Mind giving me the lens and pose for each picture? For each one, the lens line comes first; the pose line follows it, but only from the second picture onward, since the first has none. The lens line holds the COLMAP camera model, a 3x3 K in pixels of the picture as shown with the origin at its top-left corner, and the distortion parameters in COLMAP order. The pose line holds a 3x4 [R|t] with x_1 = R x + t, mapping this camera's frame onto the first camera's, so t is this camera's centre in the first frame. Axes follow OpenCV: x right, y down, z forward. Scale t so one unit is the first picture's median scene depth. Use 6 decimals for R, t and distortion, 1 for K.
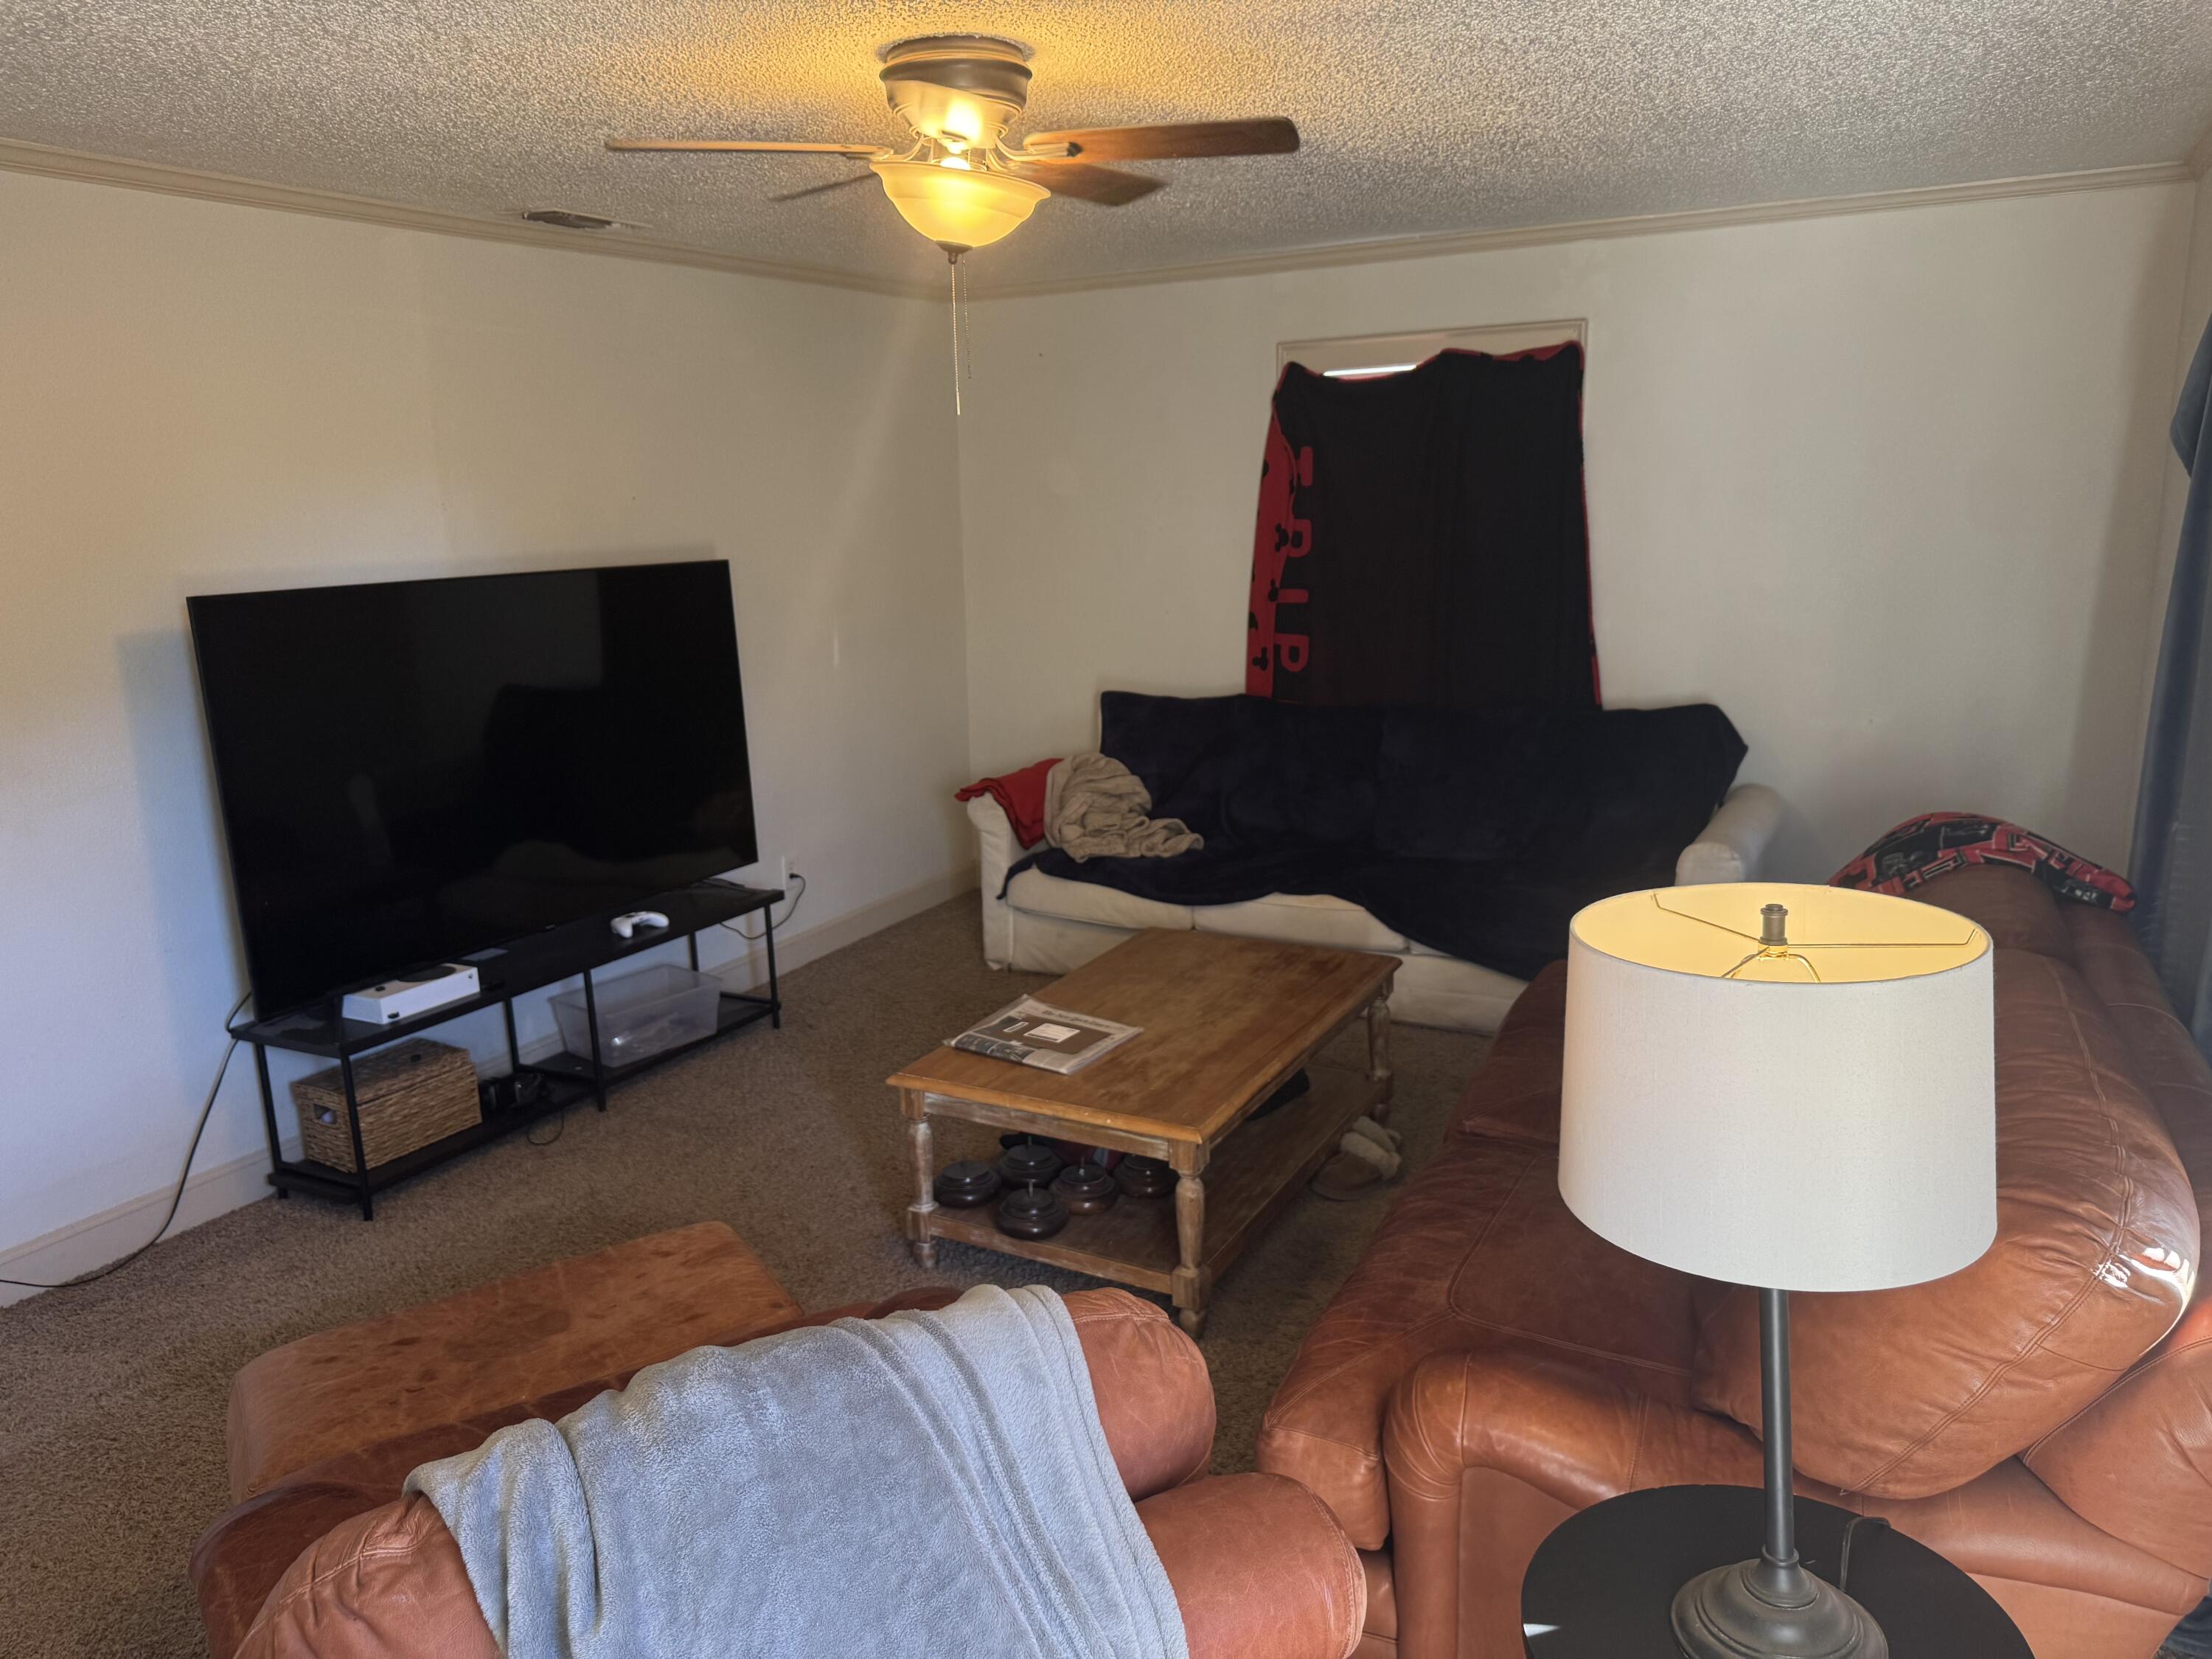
lens RADIAL K [[1539.9, 0, 1106.0], [0, 1539.9, 829.5], [0, 0, 1]] dist [0.108609, -0.000237]
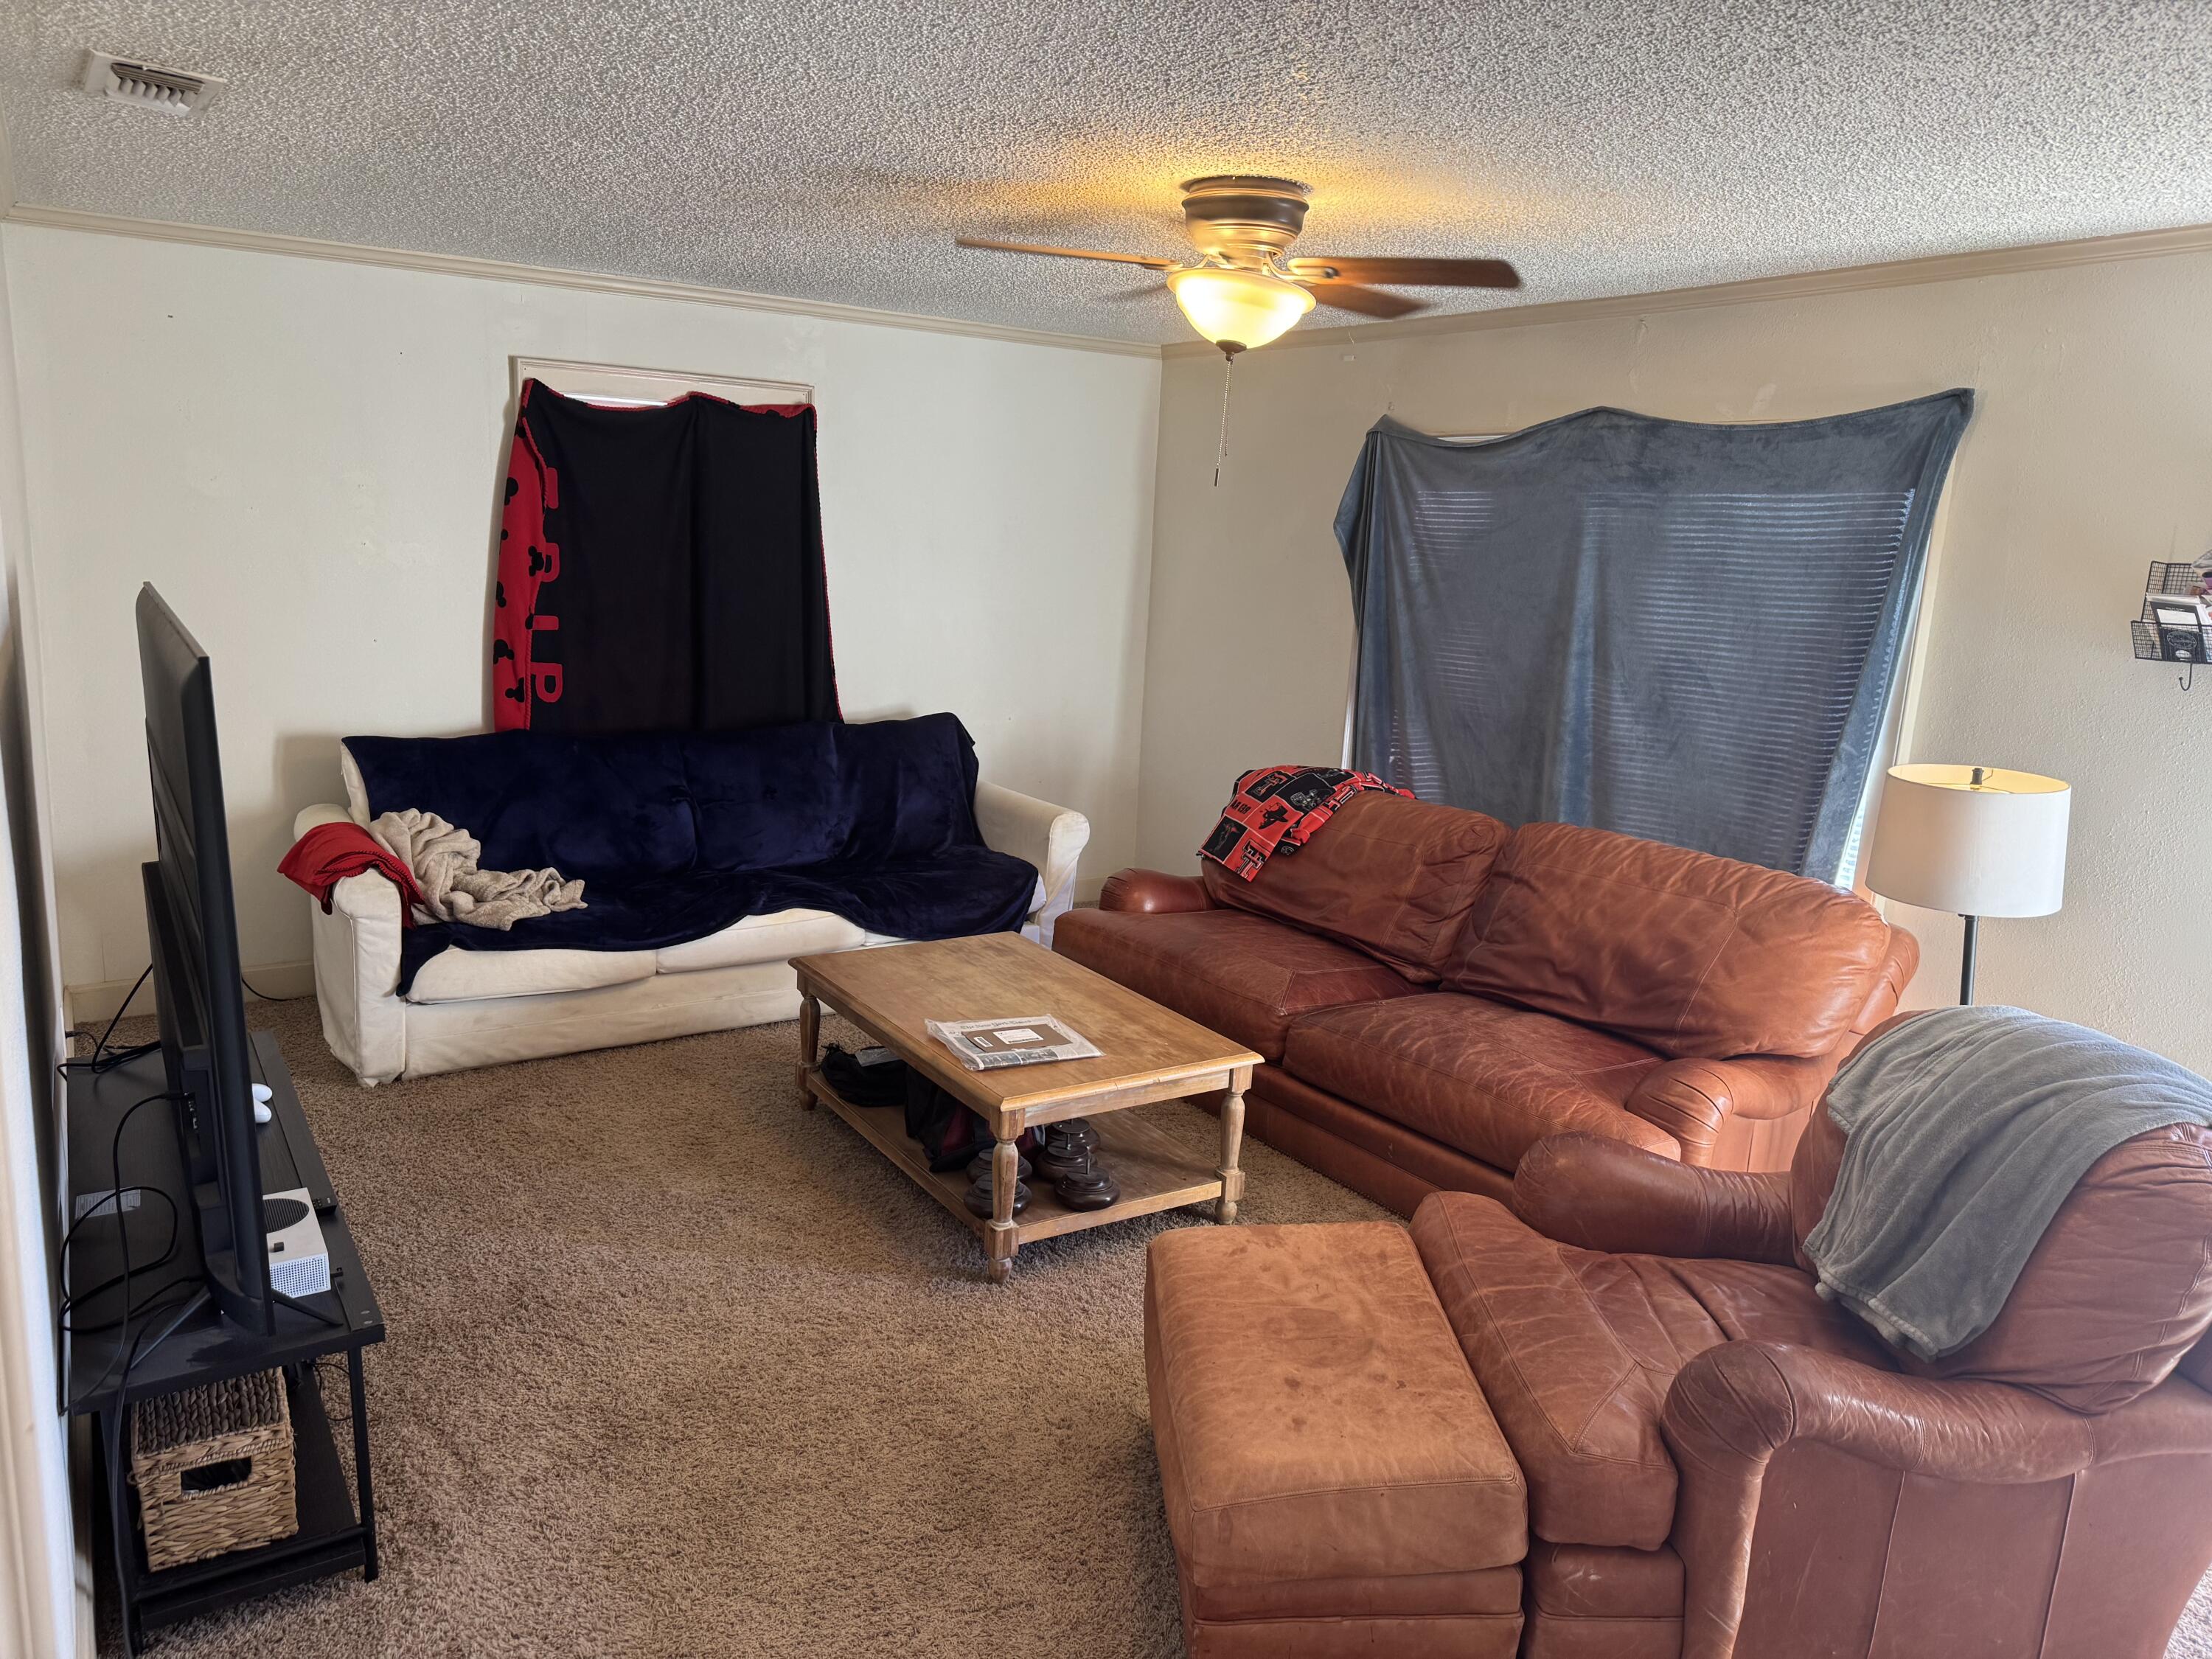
lens RADIAL K [[1553.5, 0, 1106.0], [0, 1553.5, 829.5], [0, 0, 1]] dist [0.002689, 0.000925]
pose [[0.466351, -0.115065, 0.877084, -0.788758], [0.133069, 0.989347, 0.059039, -0.052640], [-0.874534, 0.089180, 0.476694, 0.371958]]
